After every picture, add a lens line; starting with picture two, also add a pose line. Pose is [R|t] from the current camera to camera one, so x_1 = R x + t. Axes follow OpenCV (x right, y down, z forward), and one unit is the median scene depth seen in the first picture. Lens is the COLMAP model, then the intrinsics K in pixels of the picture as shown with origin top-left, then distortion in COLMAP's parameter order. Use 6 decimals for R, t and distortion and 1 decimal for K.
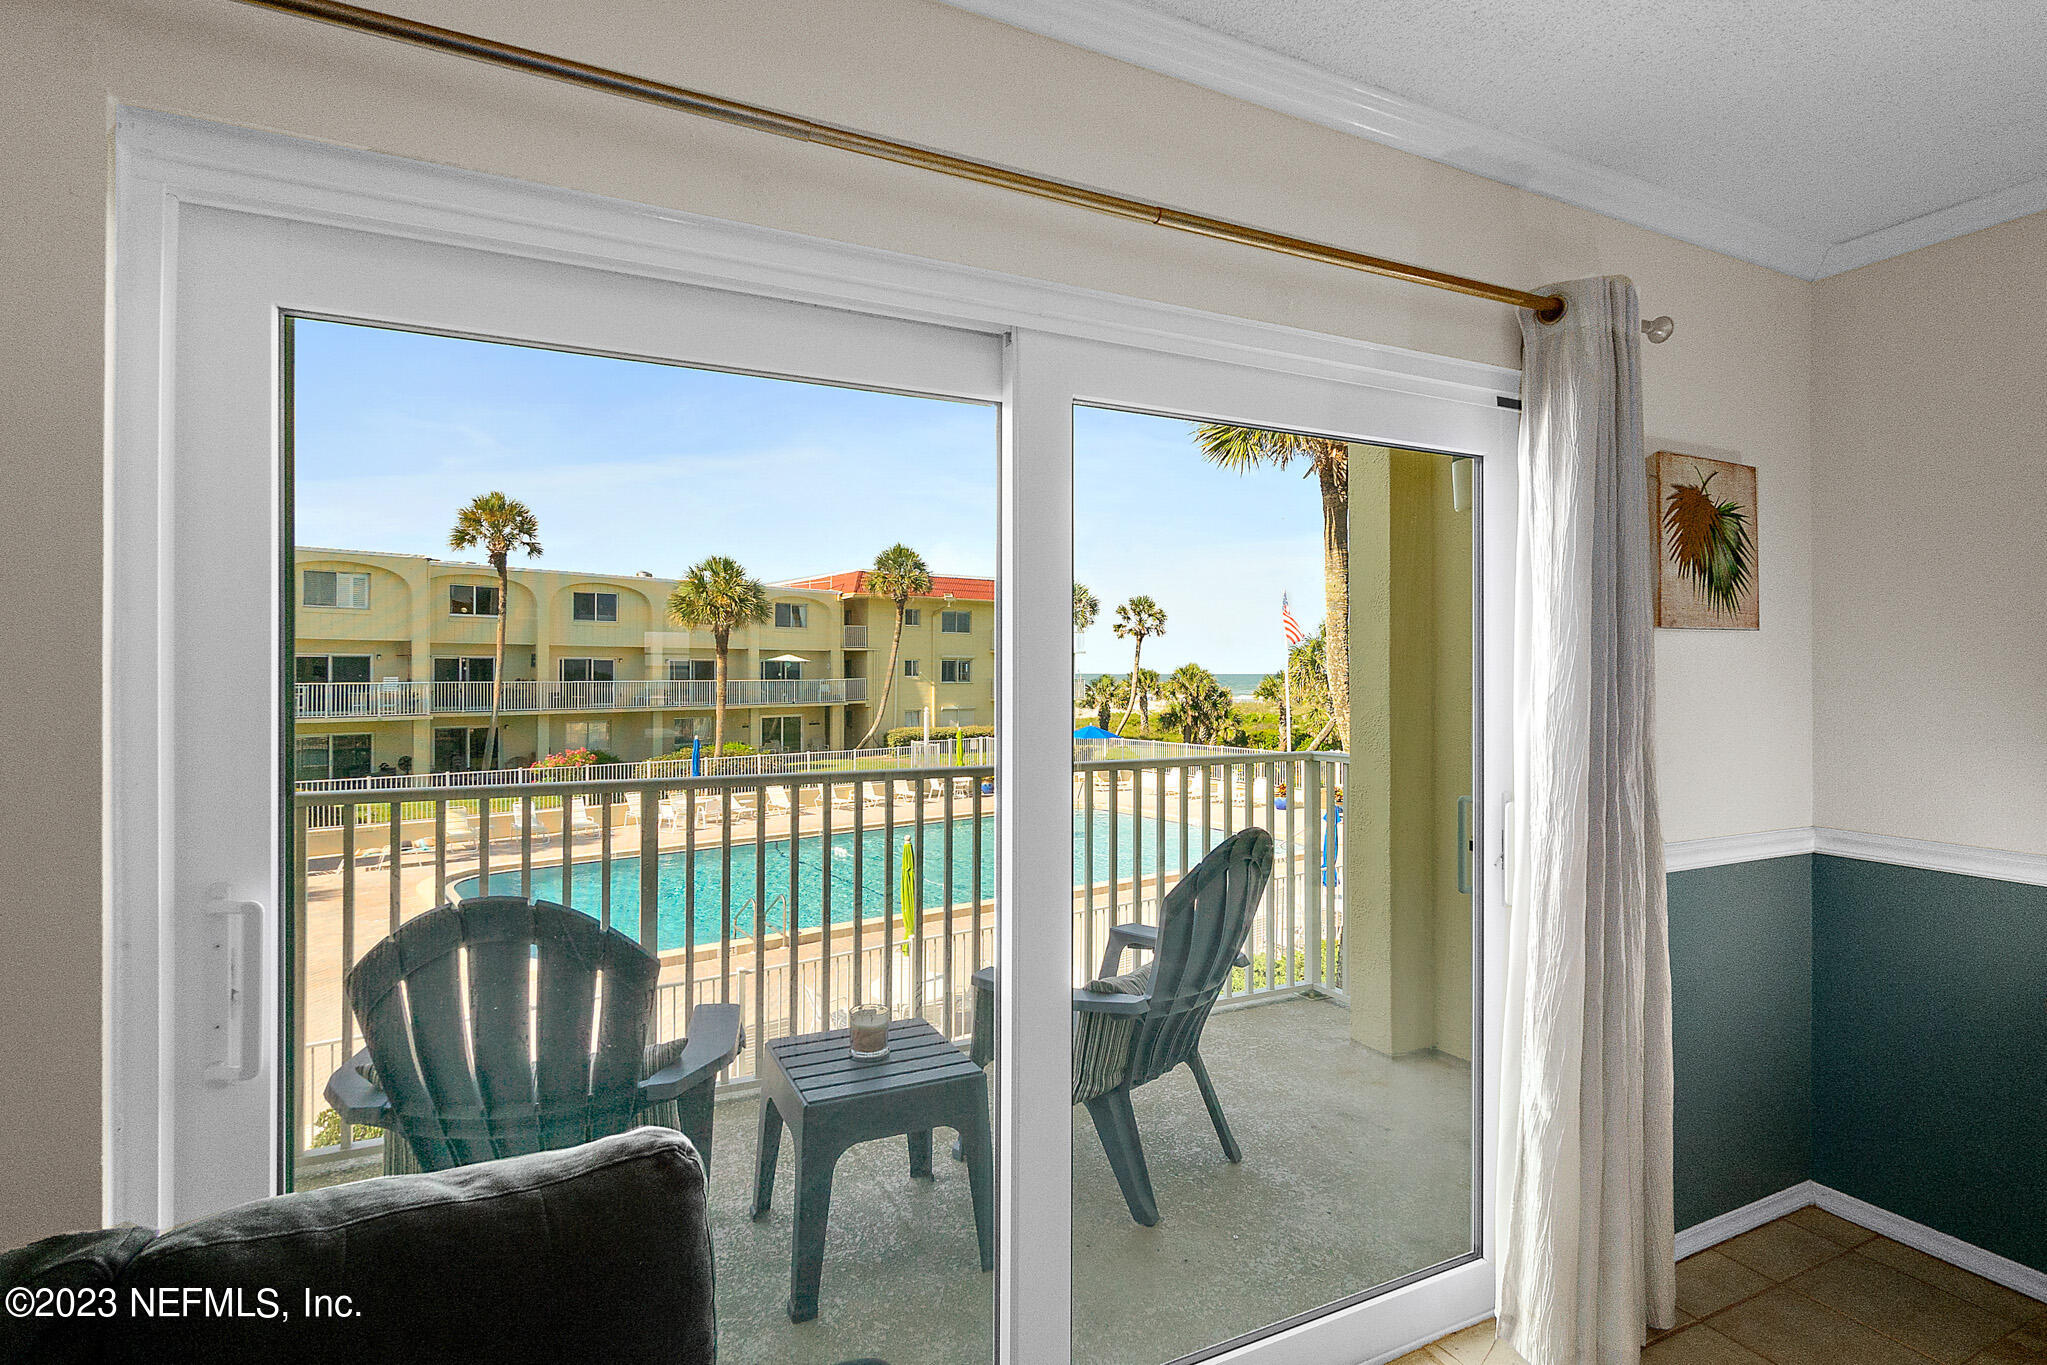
lens RADIAL K [[953.6, 0, 989.5], [0, 953.6, 666.6], [0, 0, 1]] dist [-0.008850, -0.000553]
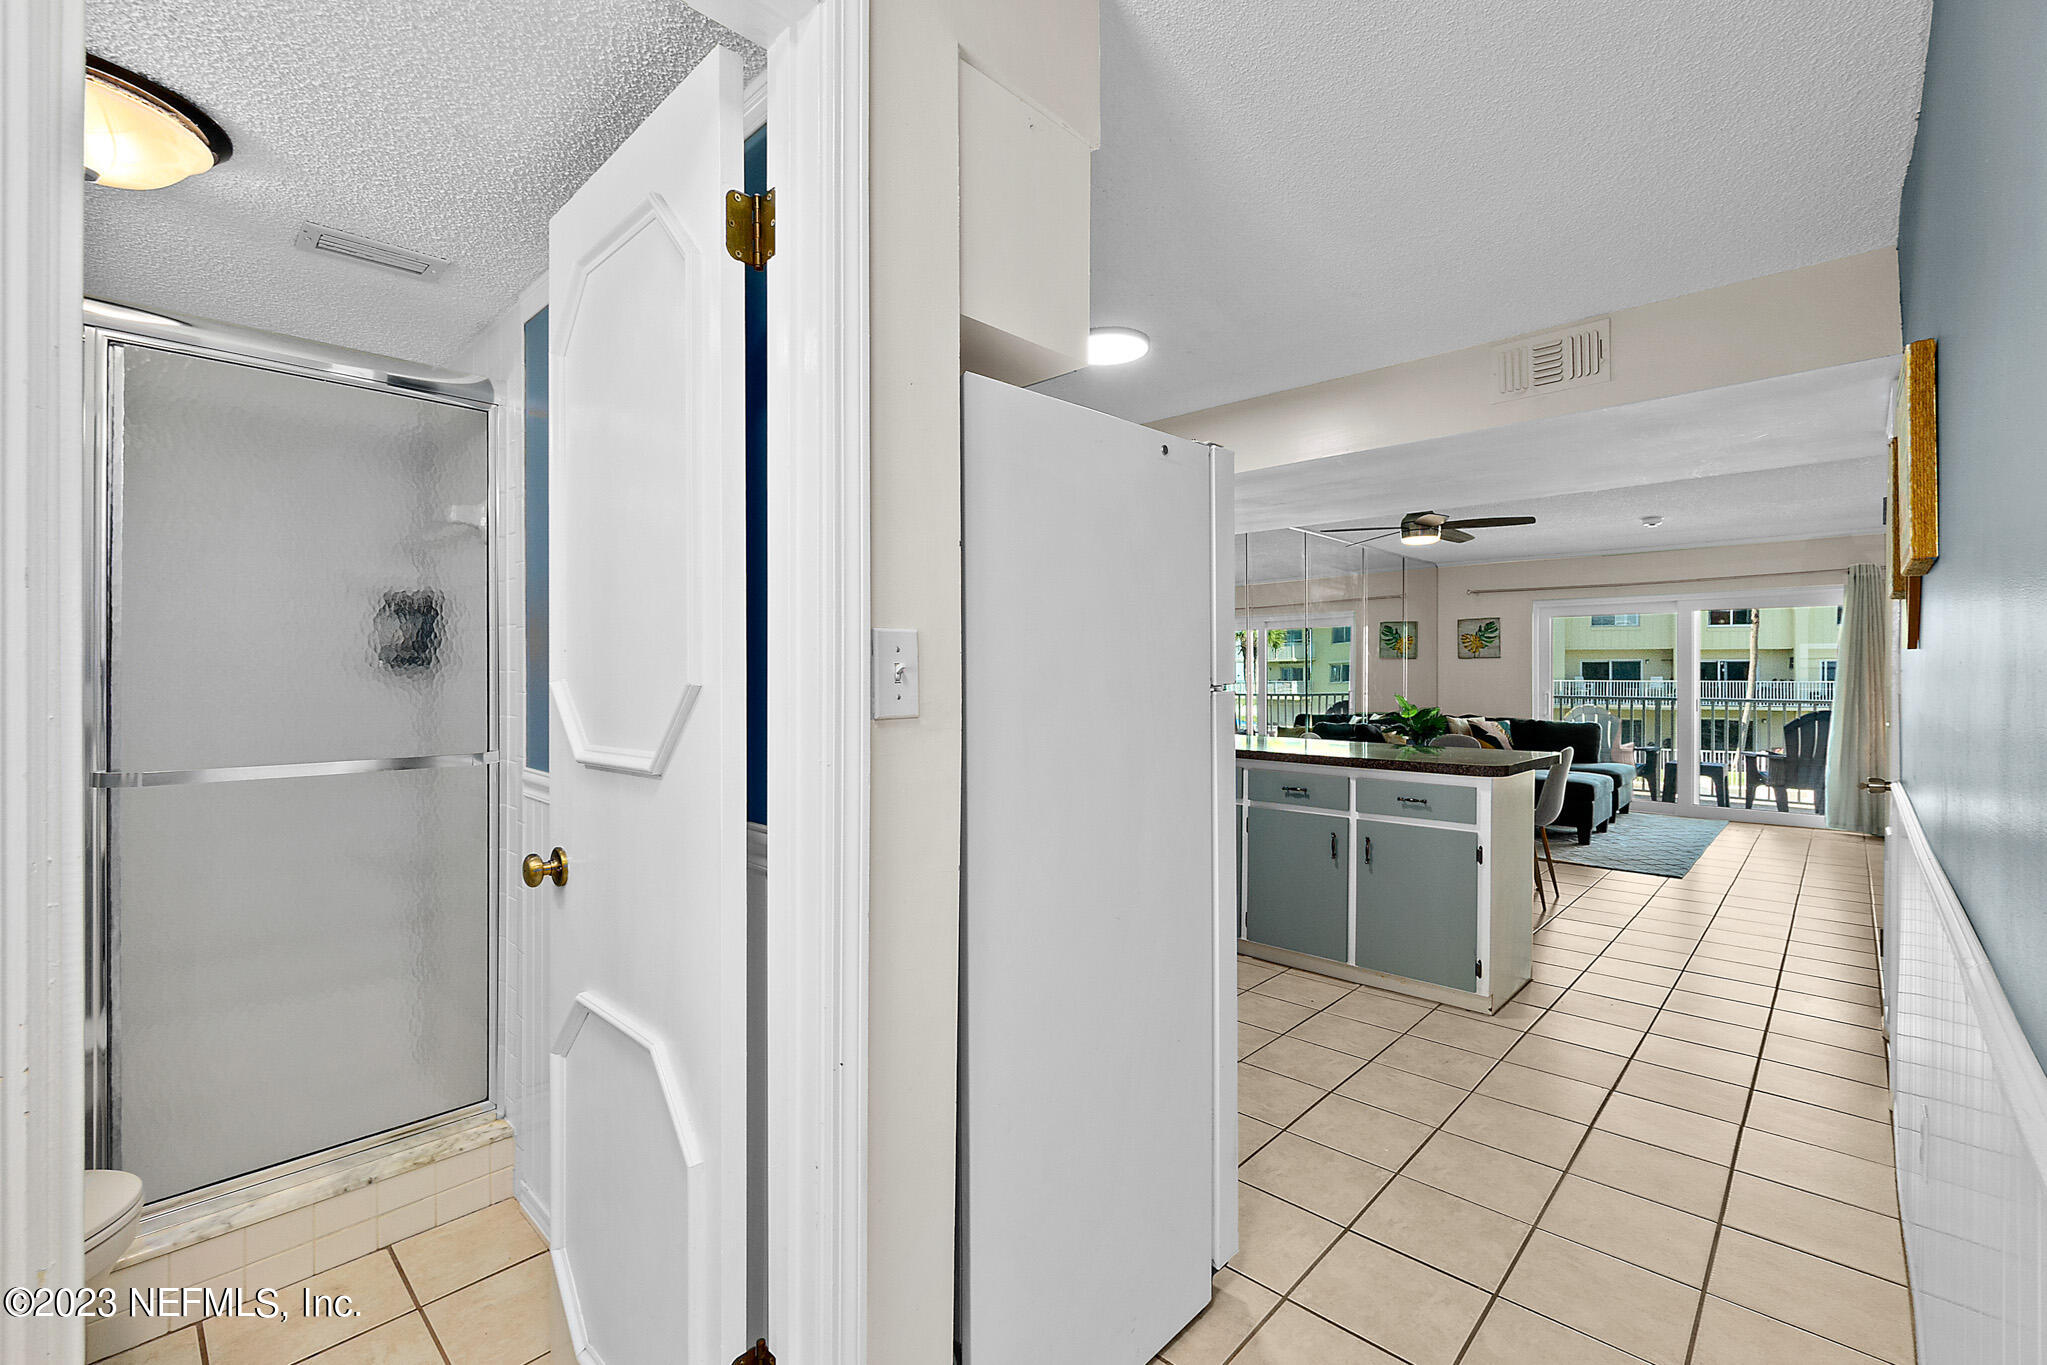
lens RADIAL K [[889.6, 0, 1012.1], [0, 889.6, 678.0], [0, 0, 1]] dist [-0.006834, 0.006777]
pose [[0.350182, 0.003247, -0.936676, 0.192841], [0.004273, 0.999978, 0.005064, 0.002631], [0.936672, -0.005776, 0.350160, -0.244198]]
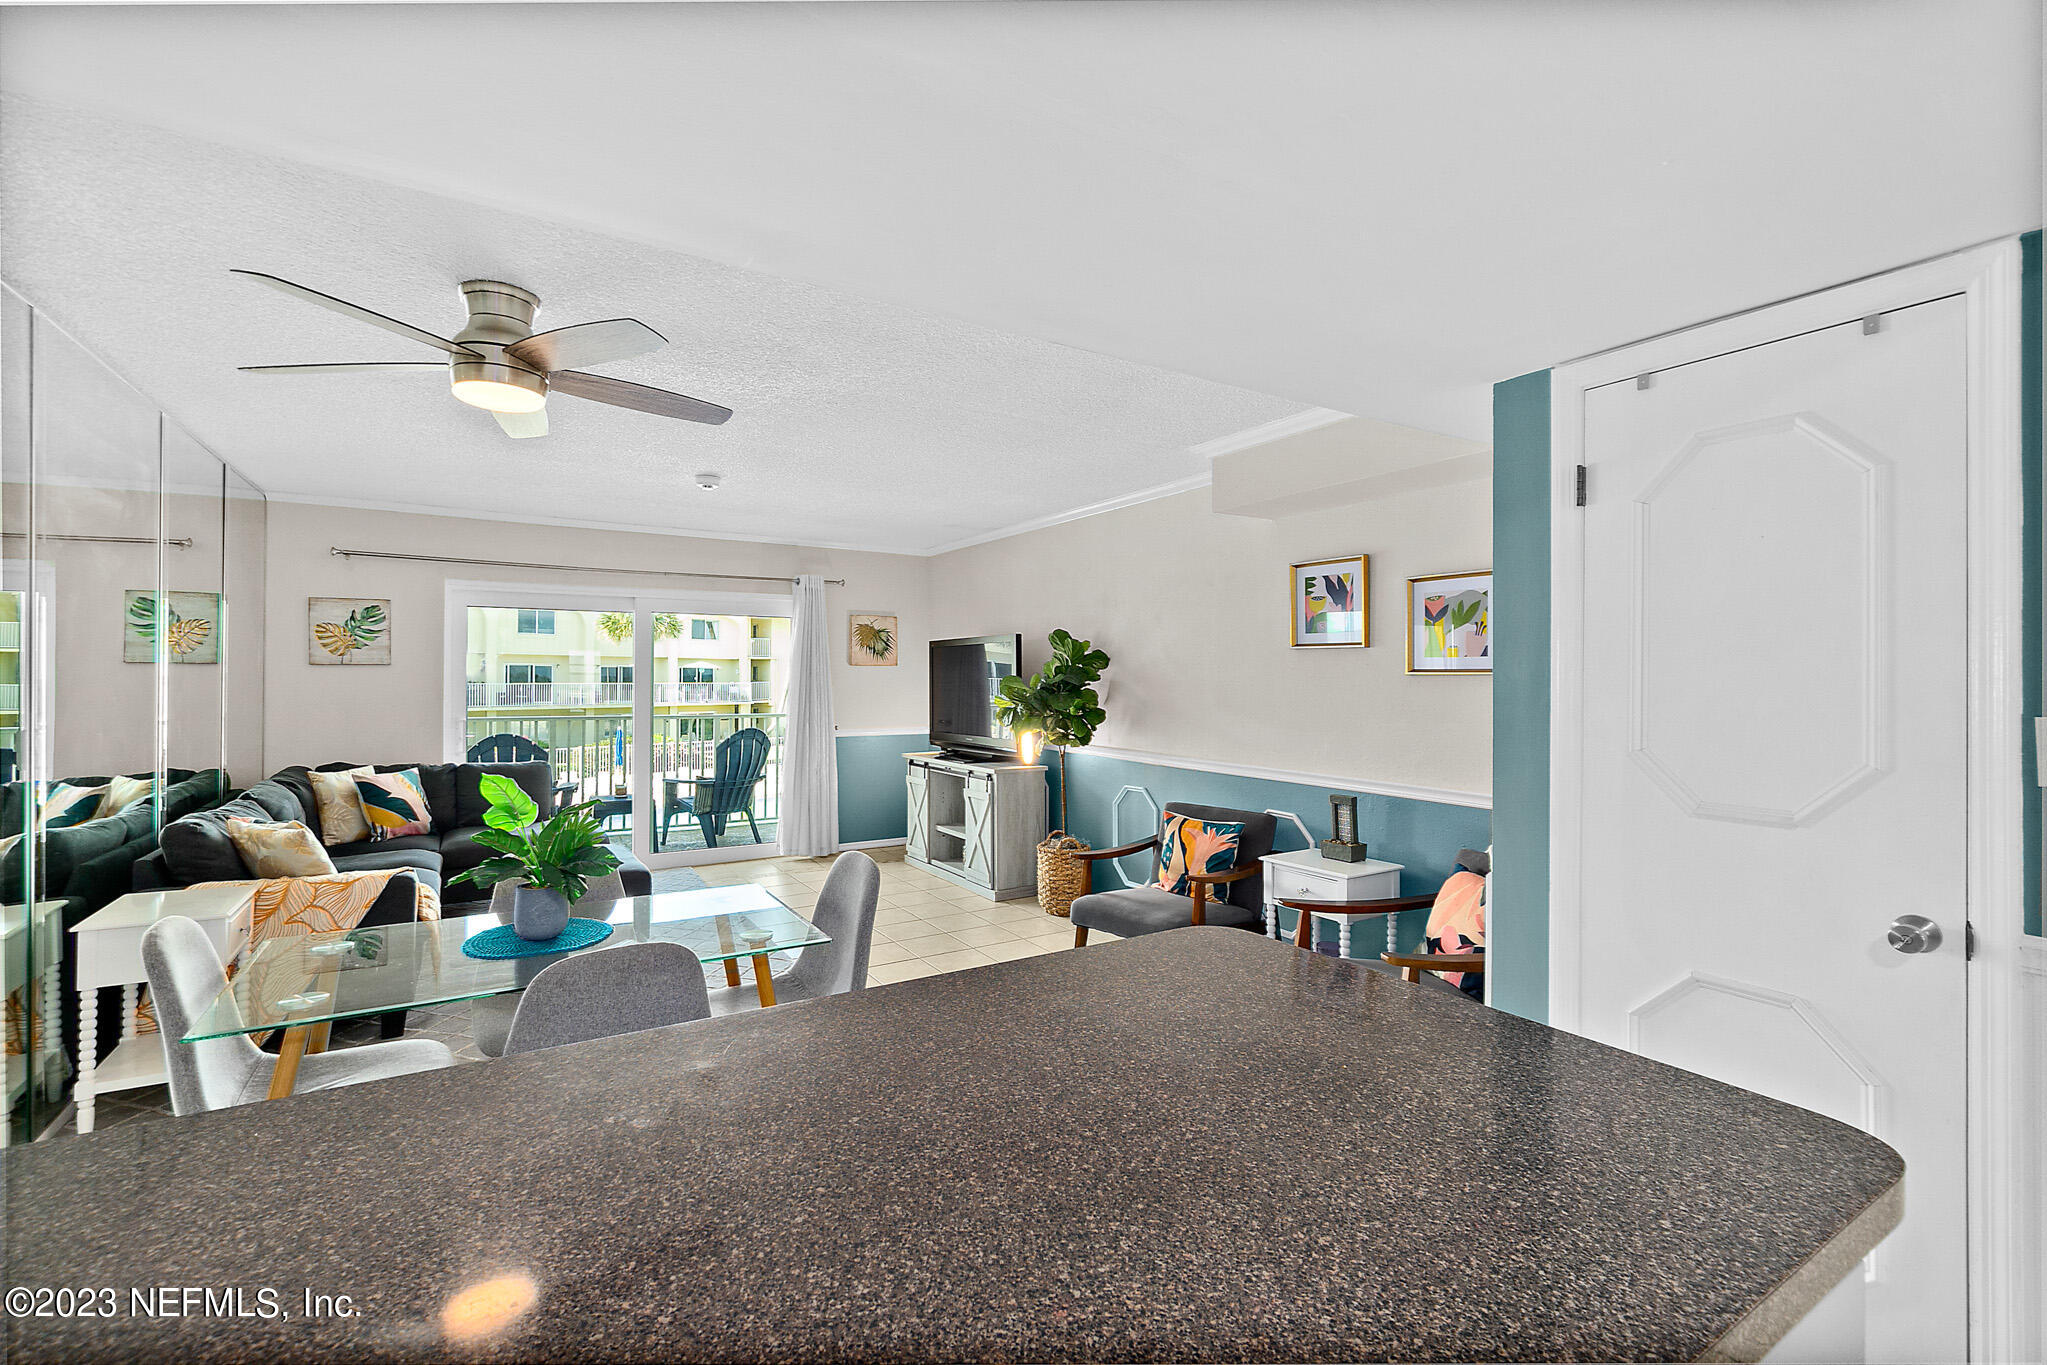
lens RADIAL K [[889.6, 0, 984.6], [0, 889.6, 671.4], [0, 0, 1]] dist [-0.006834, 0.006777]
pose [[0.997190, 0.003939, 0.074804, 0.071517], [-0.003861, 0.999992, -0.001194, -0.001115], [-0.074808, 0.000901, 0.997198, -0.171581]]
